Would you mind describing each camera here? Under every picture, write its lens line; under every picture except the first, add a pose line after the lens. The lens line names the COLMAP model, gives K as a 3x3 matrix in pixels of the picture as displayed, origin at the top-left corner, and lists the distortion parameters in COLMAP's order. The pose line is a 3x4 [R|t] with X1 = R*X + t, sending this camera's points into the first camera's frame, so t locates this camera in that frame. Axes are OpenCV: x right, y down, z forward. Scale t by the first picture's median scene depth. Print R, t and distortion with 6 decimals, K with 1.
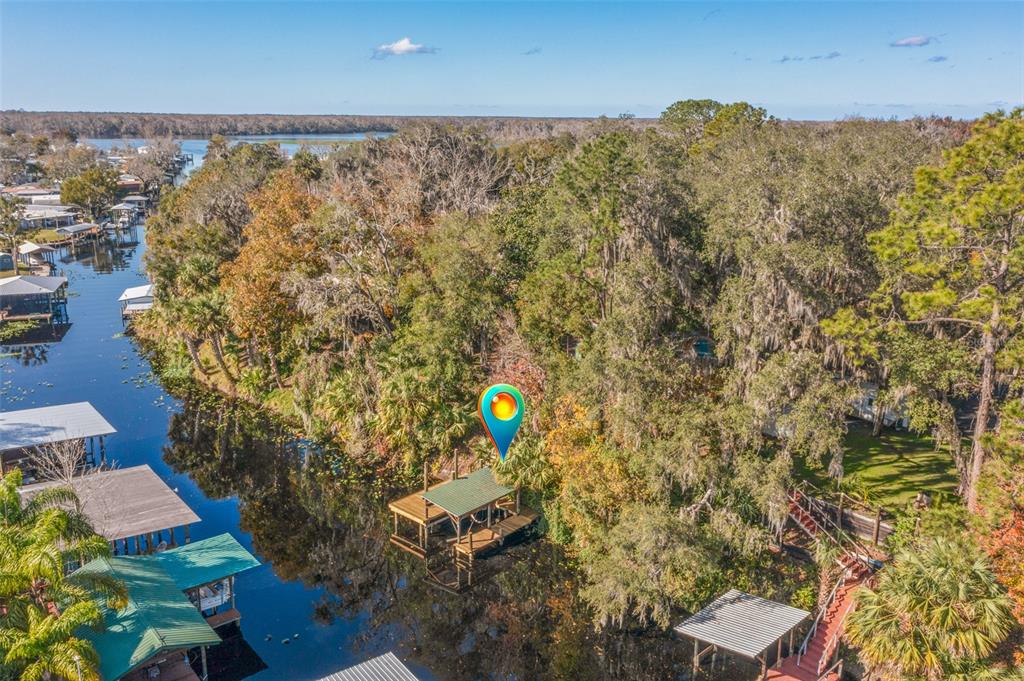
lens RADIAL K [[838.3, 0, 509.4], [0, 838.3, 335.4], [0, 0, 1]] dist [-0.002773, 0.009589]
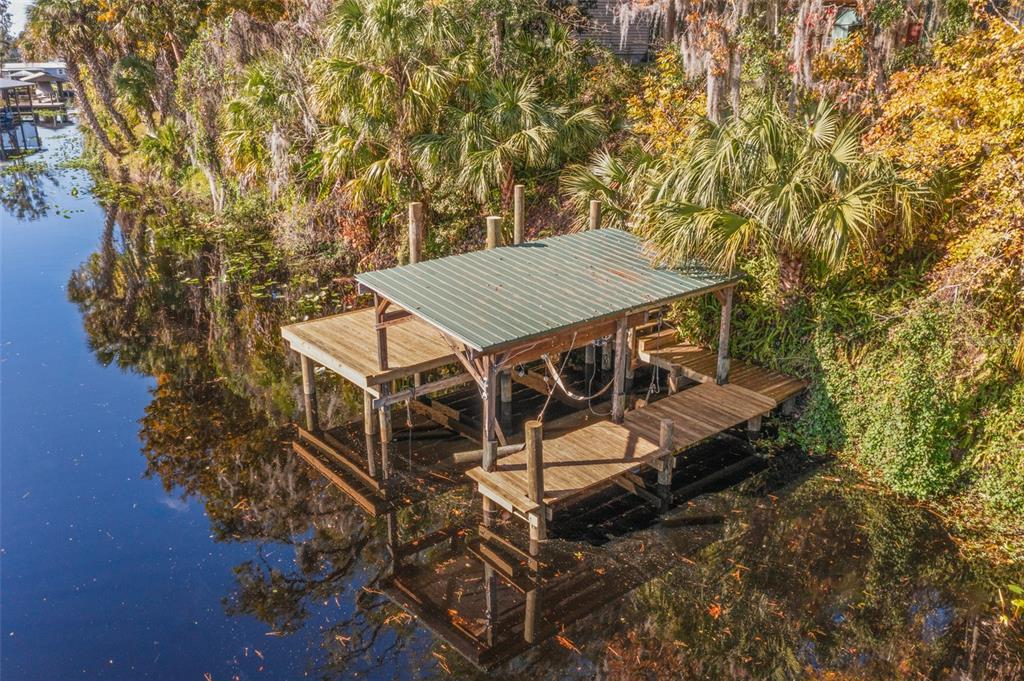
lens RADIAL K [[833.1, 0, 512.0], [0, 833.1, 340.5], [0, 0, 1]] dist [0.006691, -0.003042]
pose [[0.989887, 0.038288, -0.136594, -0.021755], [-0.026668, 0.995946, 0.085909, 0.181768], [0.139330, -0.081398, 0.986895, 0.731084]]
